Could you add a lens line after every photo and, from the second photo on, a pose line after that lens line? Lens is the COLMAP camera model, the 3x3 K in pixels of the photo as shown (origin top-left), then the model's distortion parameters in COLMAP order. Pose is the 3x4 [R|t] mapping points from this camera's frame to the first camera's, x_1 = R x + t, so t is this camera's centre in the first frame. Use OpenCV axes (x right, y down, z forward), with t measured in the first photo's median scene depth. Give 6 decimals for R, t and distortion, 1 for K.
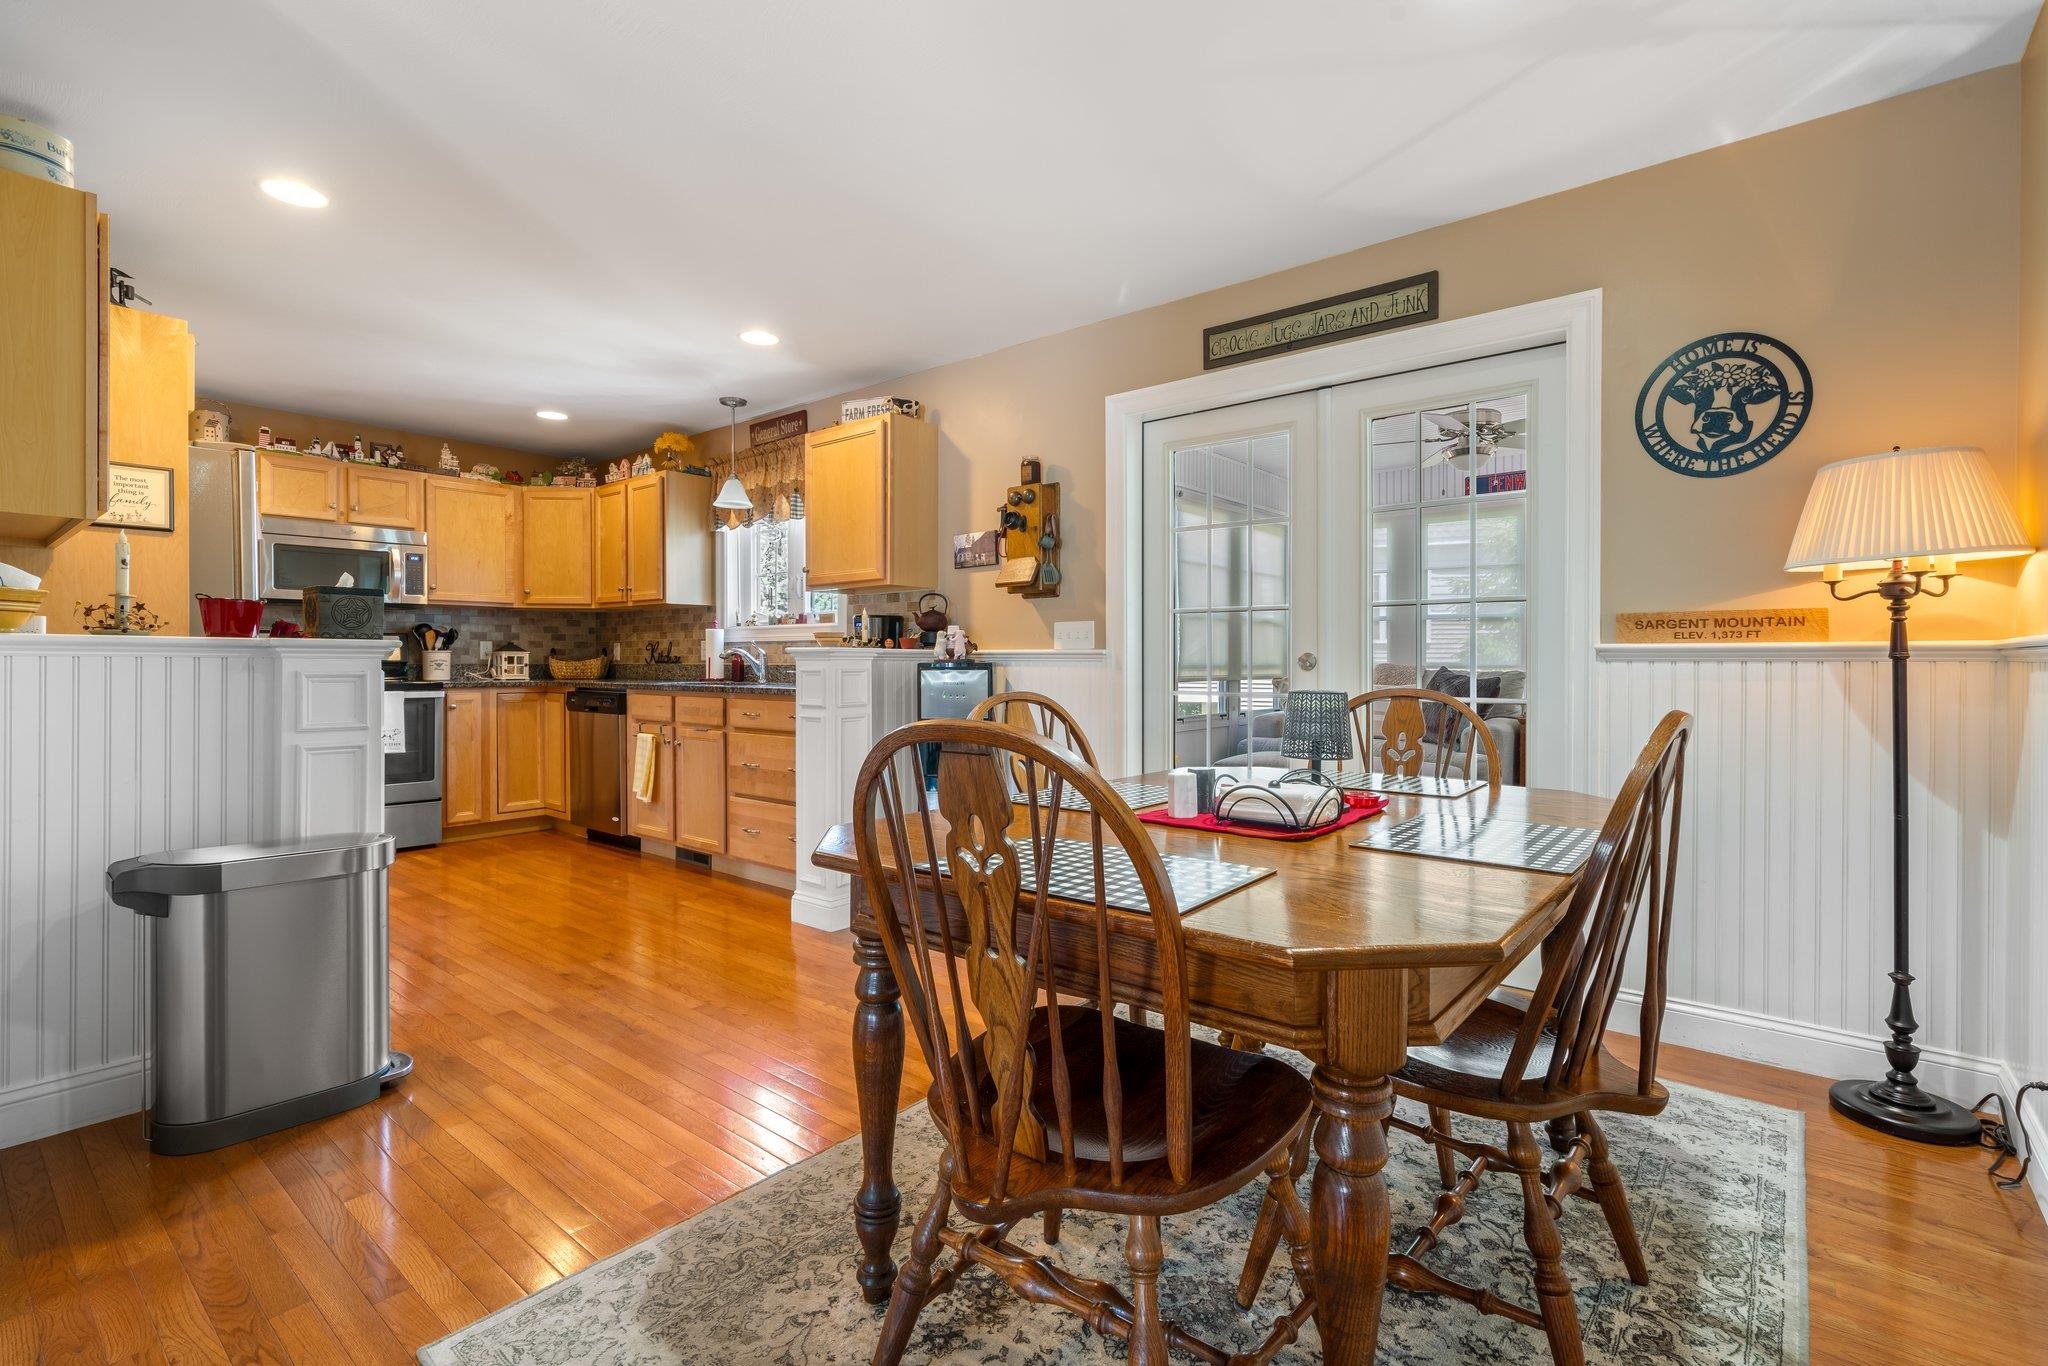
lens RADIAL K [[939.6, 0, 1025.3], [0, 939.6, 656.7], [0, 0, 1]] dist [0.000398, 0.001353]
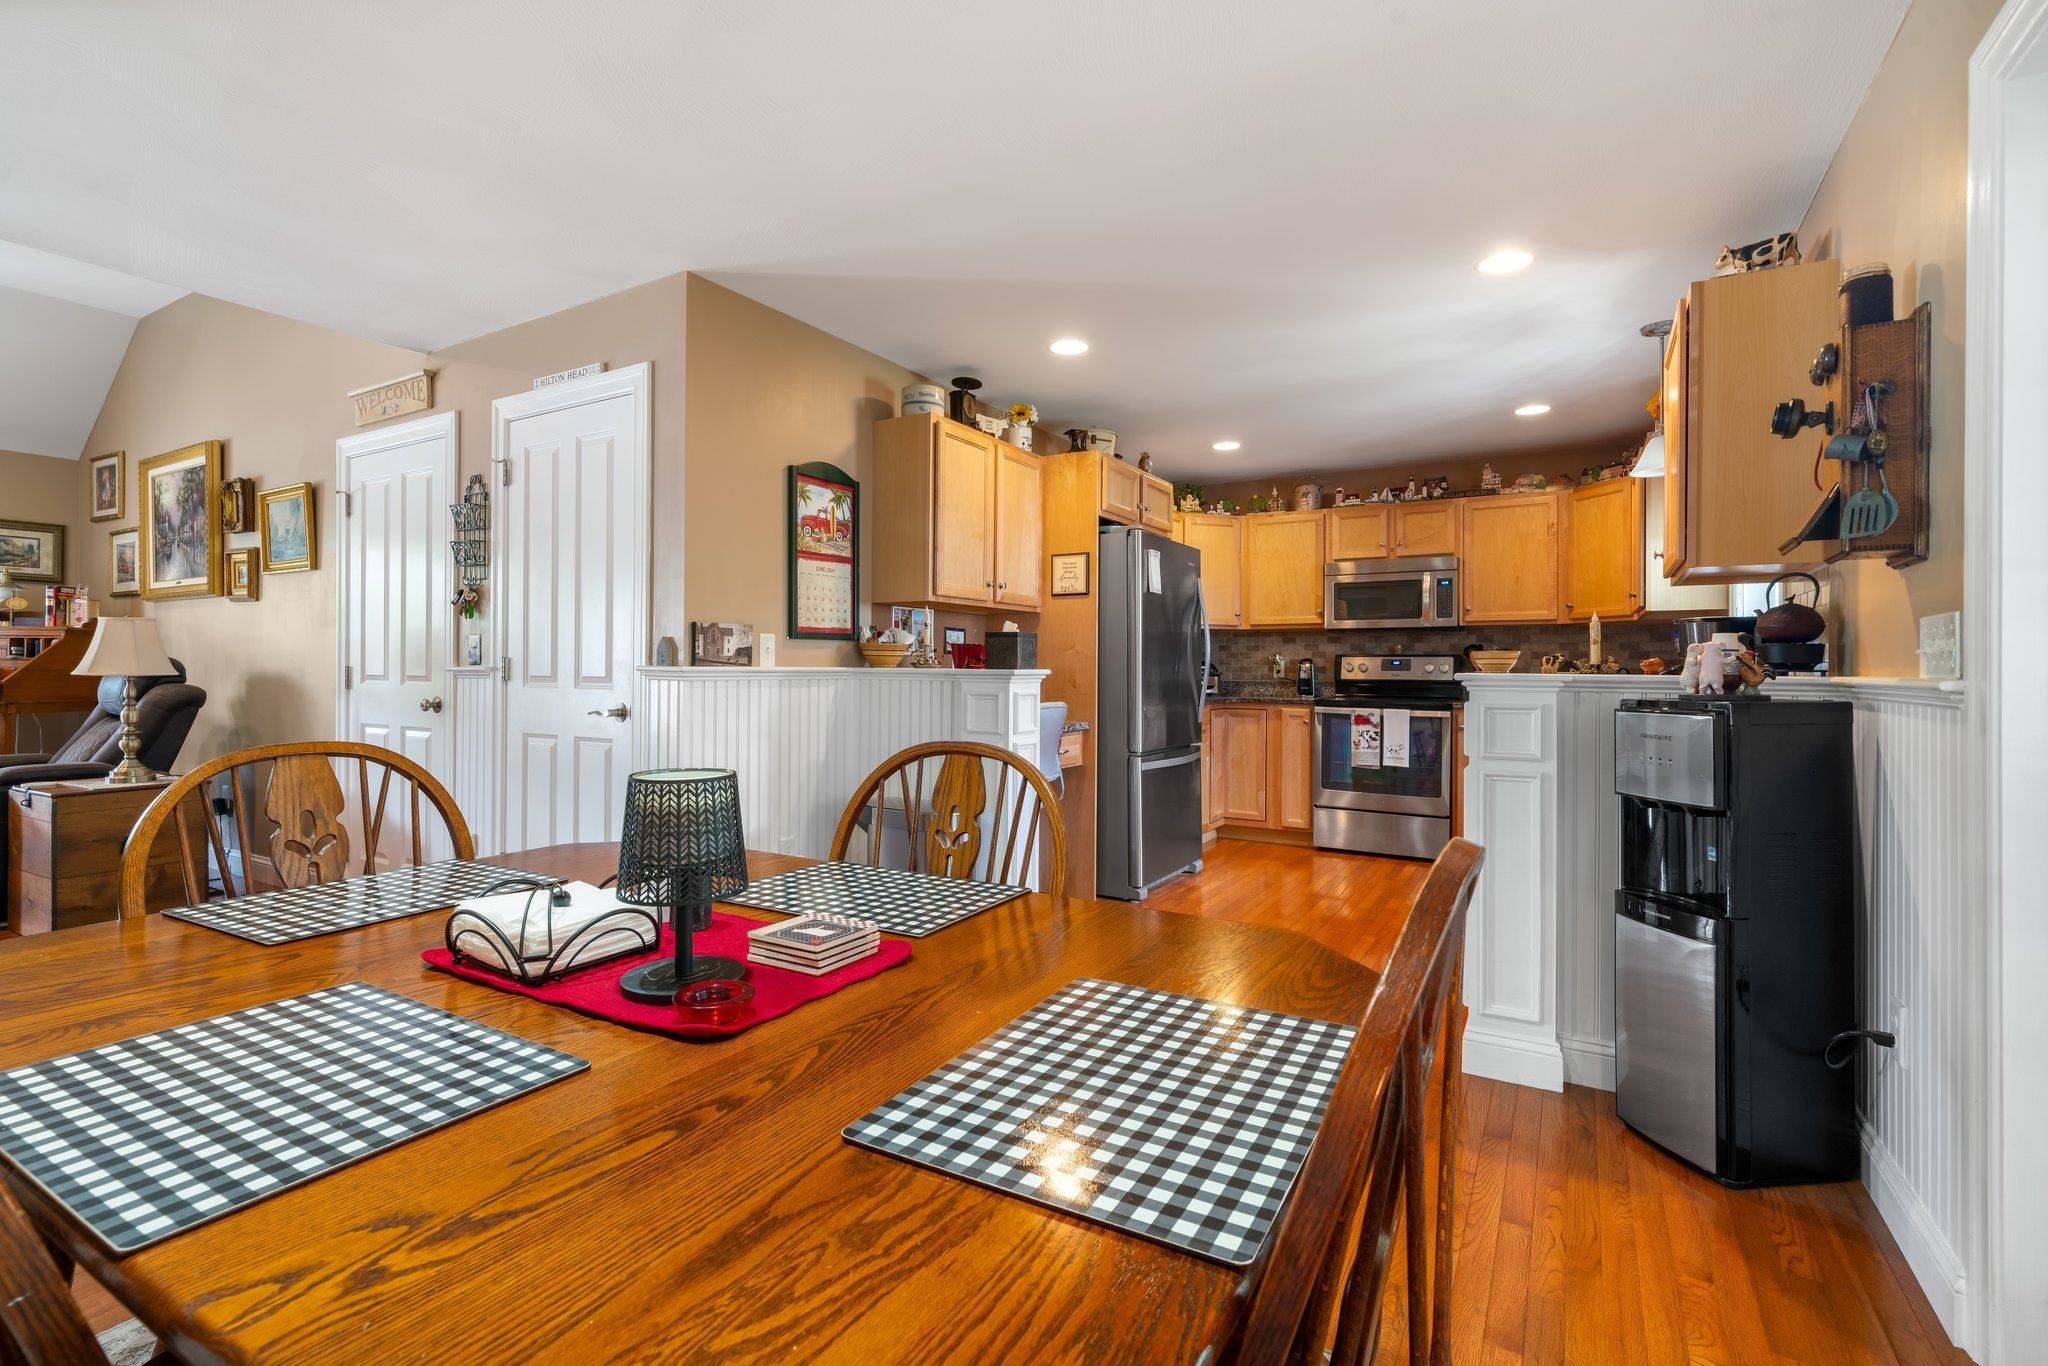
lens RADIAL K [[926.4, 0, 1020.4], [0, 926.4, 669.1], [0, 0, 1]] dist [0.001211, 0.000291]
pose [[0.156232, 0.002217, -0.987718, 0.283272], [-0.001833, 0.999996, 0.001955, -0.009636], [0.987719, 0.001505, 0.156235, 0.361680]]
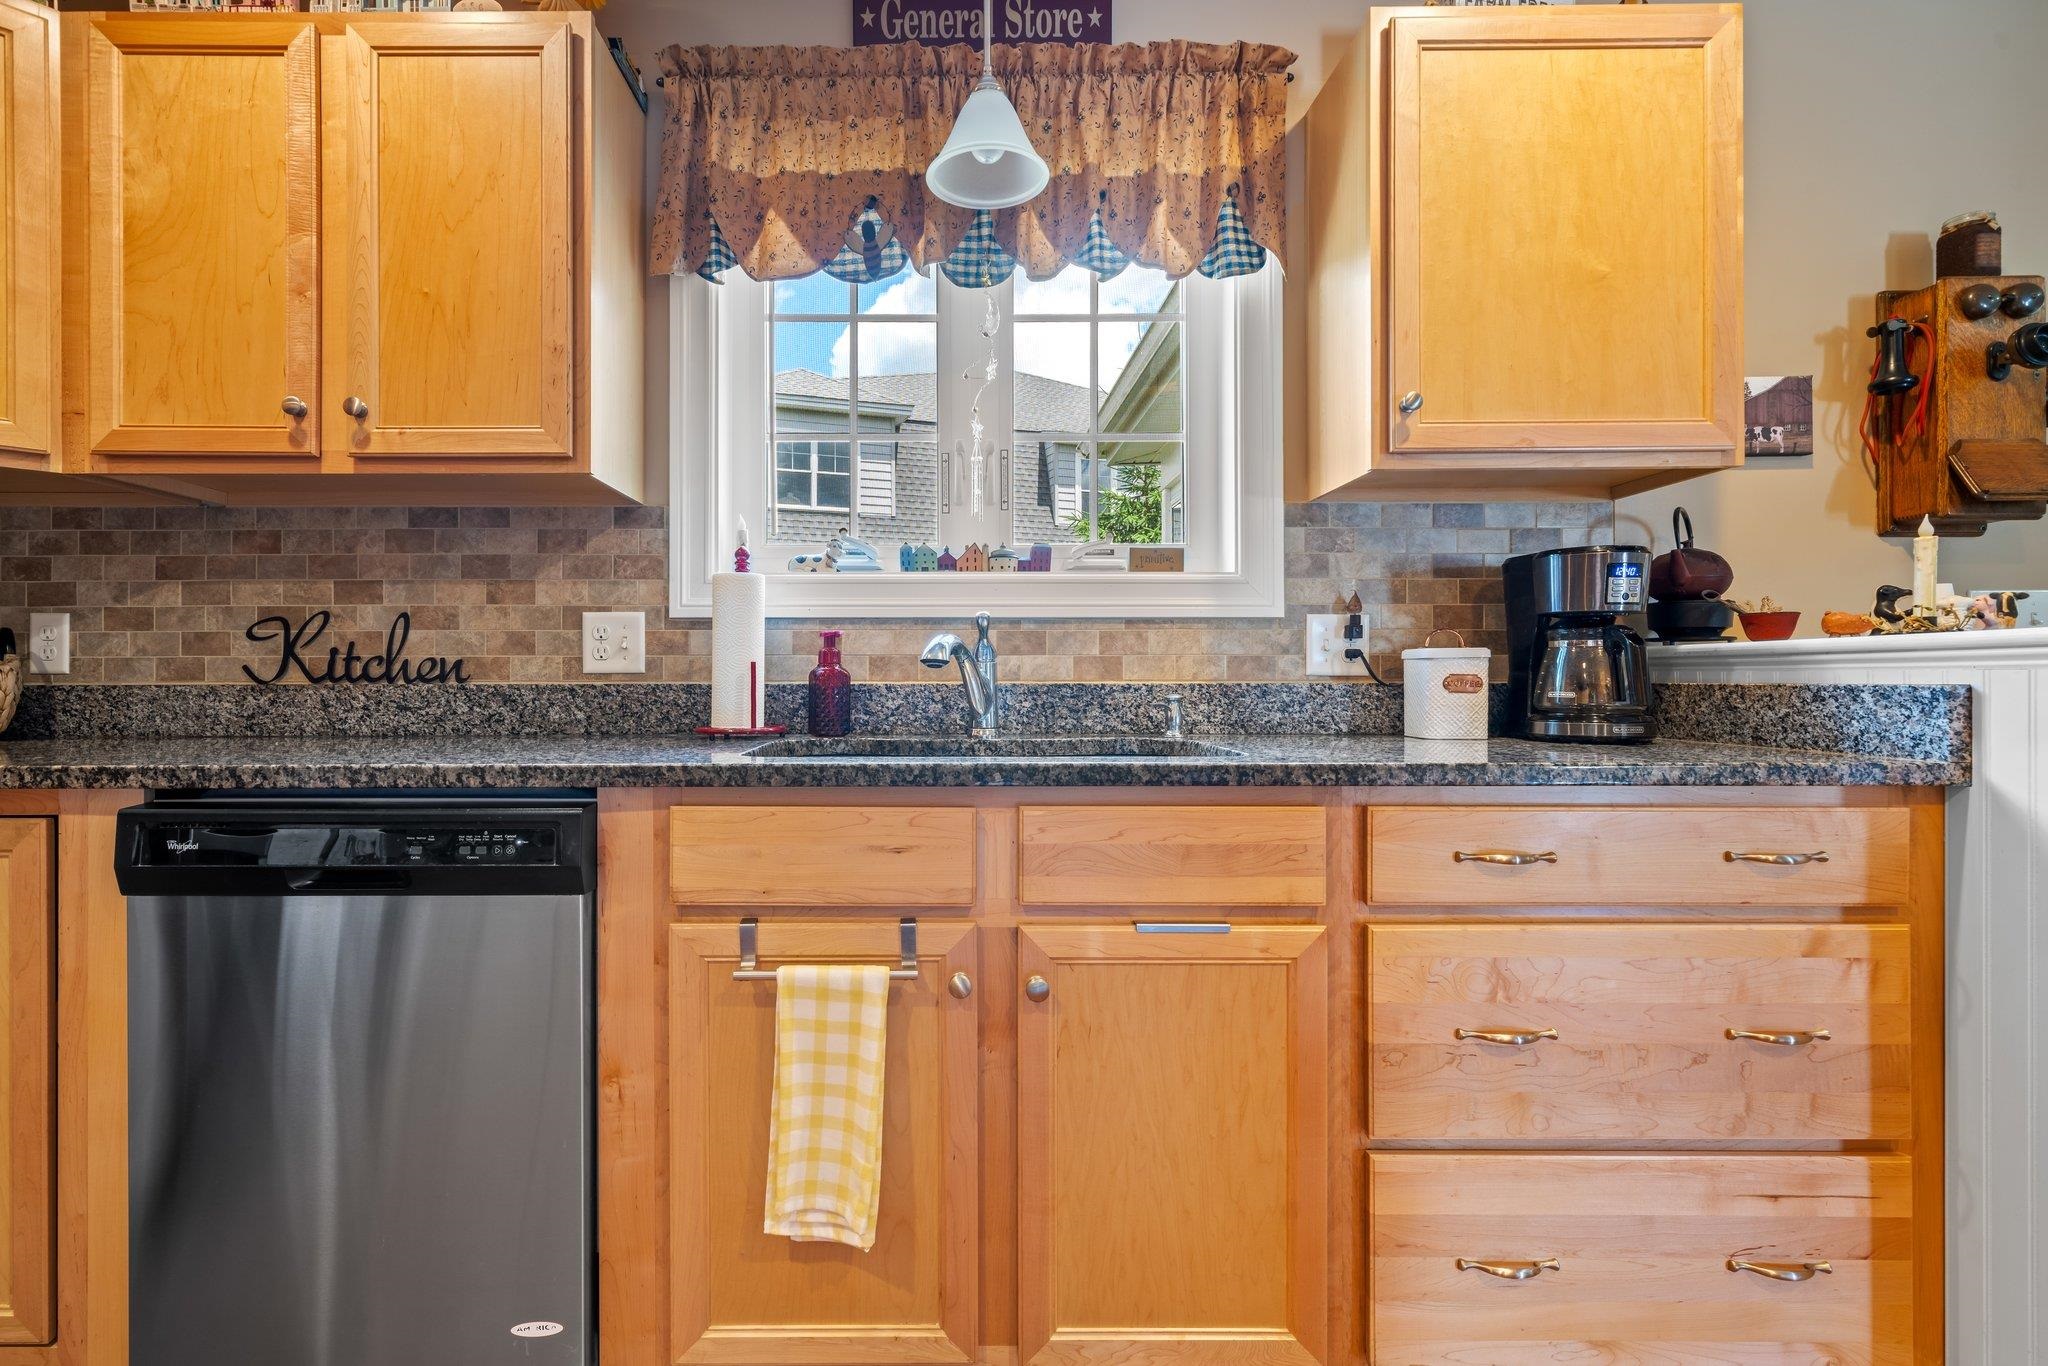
lens RADIAL K [[954.8, 0, 947.8], [0, 954.8, 676.7], [0, 0, 1]] dist [-0.000702, 0.000236]
pose [[0.768612, 0.000452, 0.639715, -0.469495], [-0.001960, 0.999997, 0.001648, 0.004410], [-0.639712, -0.002520, 0.768610, 0.683195]]
